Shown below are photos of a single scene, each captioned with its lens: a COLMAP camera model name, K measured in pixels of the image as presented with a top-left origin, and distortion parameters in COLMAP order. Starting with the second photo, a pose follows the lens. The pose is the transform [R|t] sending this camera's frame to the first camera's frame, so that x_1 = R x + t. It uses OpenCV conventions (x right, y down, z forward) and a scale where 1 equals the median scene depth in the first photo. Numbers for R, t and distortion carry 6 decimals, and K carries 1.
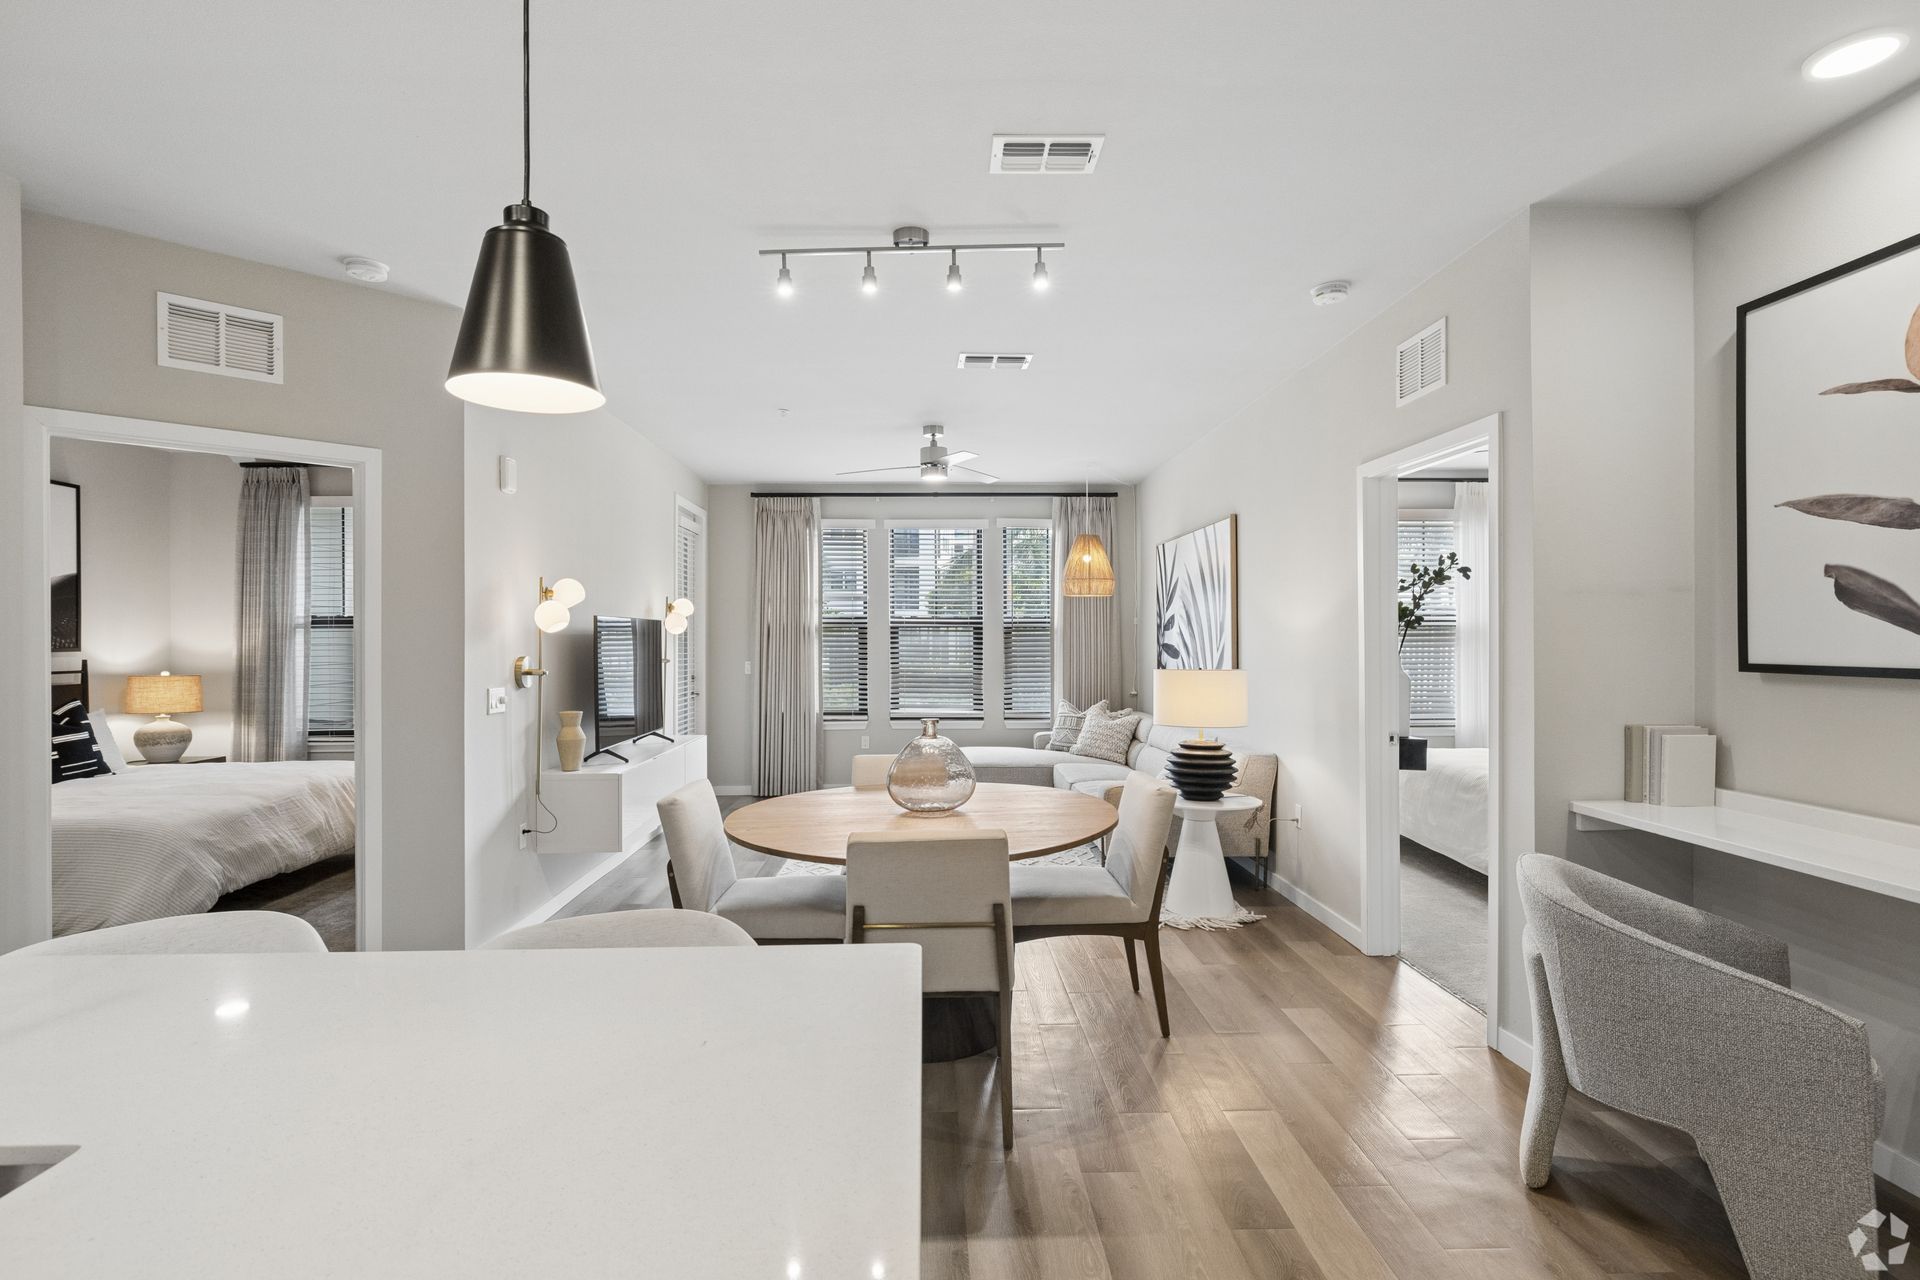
lens RADIAL K [[947.1, 0, 948.9], [0, 947.1, 635.3], [0, 0, 1]] dist [-0.000117, 0.000363]
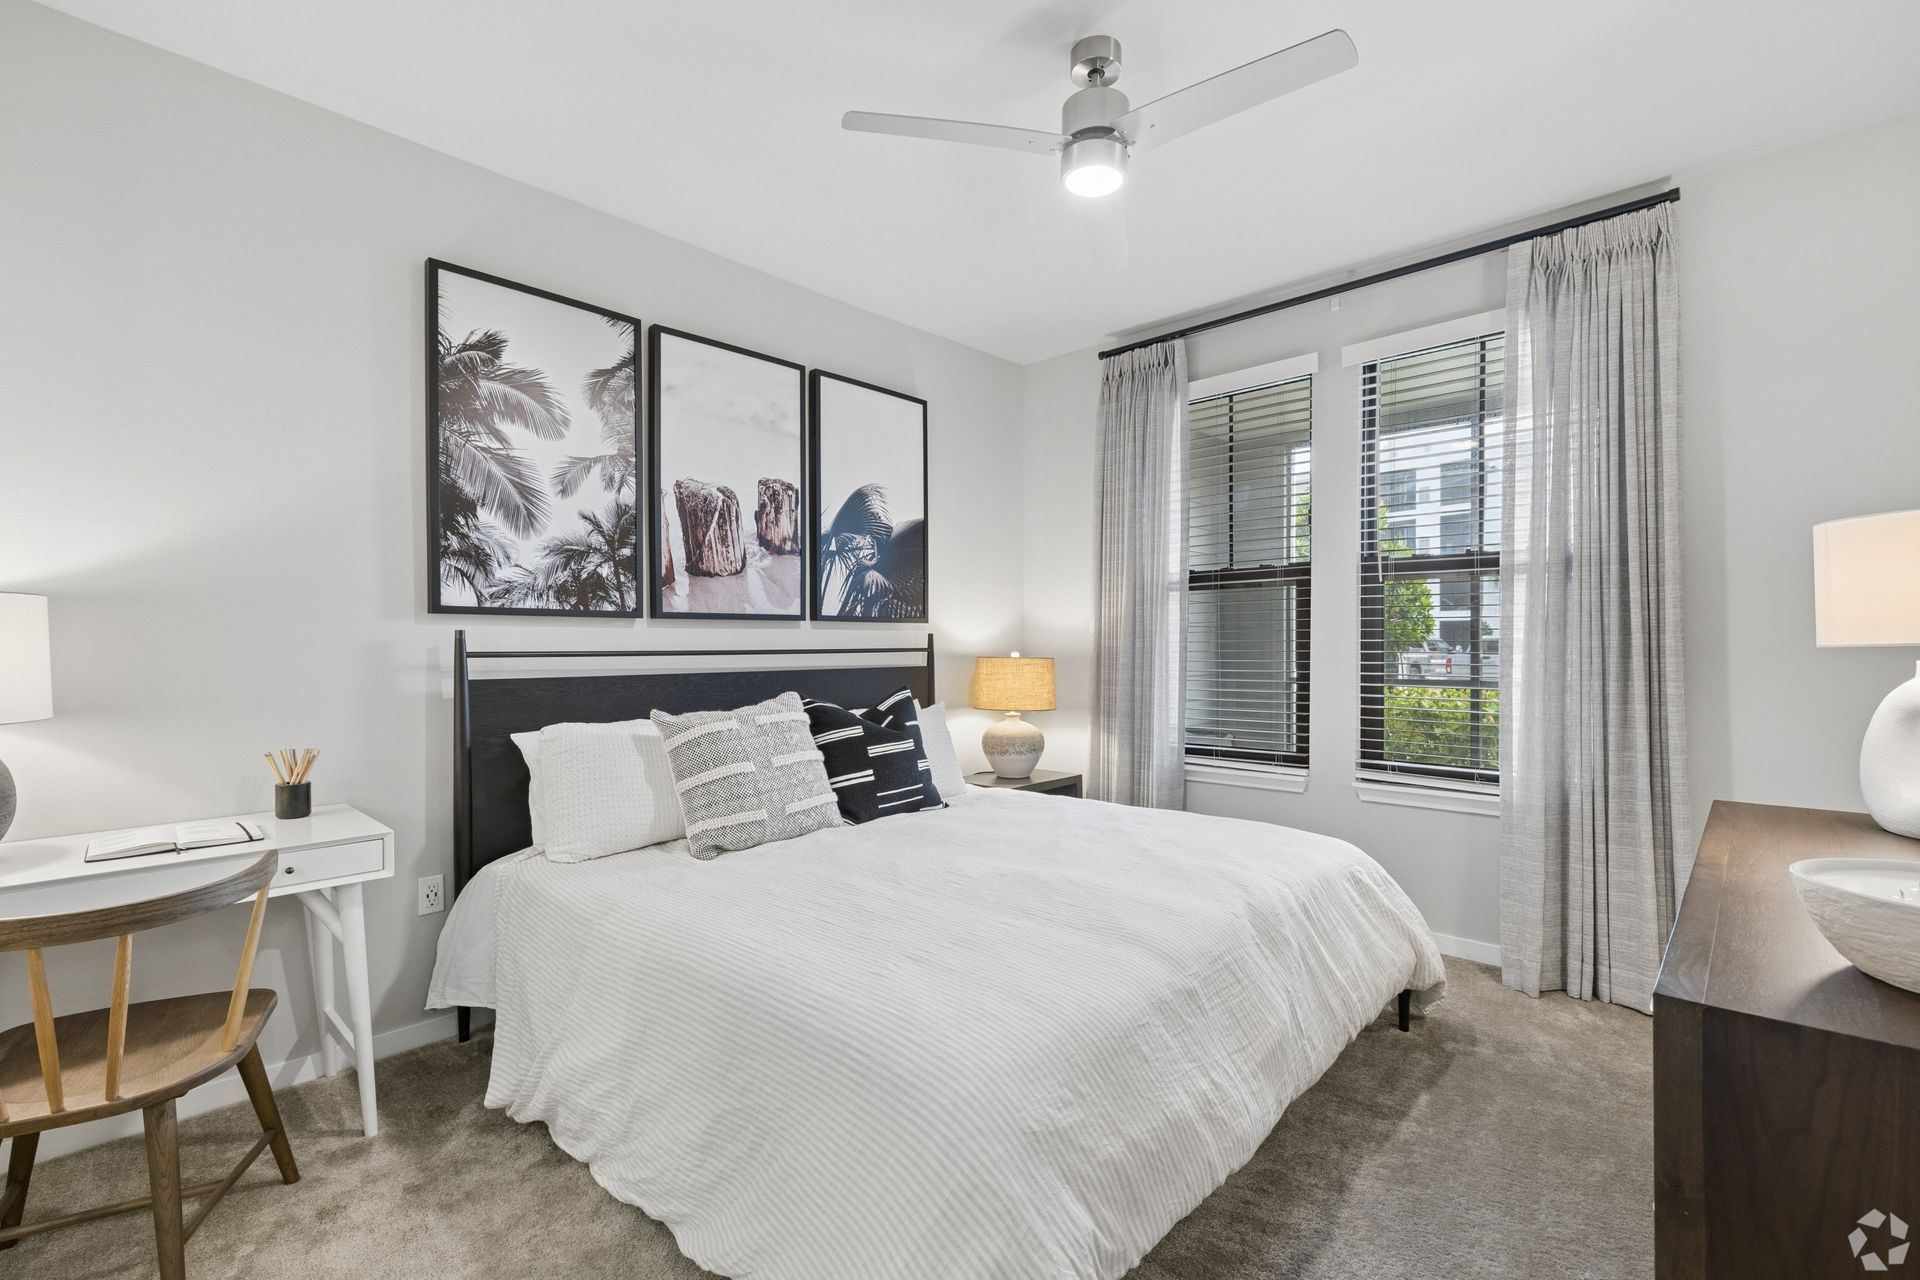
lens RADIAL K [[847.5, 0, 964.2], [0, 847.5, 648.3], [0, 0, 1]] dist [0.001123, 0.000233]
pose [[0.710123, 0.006211, -0.704050, -0.383028], [0.001620, 0.999944, 0.010455, 0.027263], [0.704075, -0.008565, 0.710074, 0.491862]]
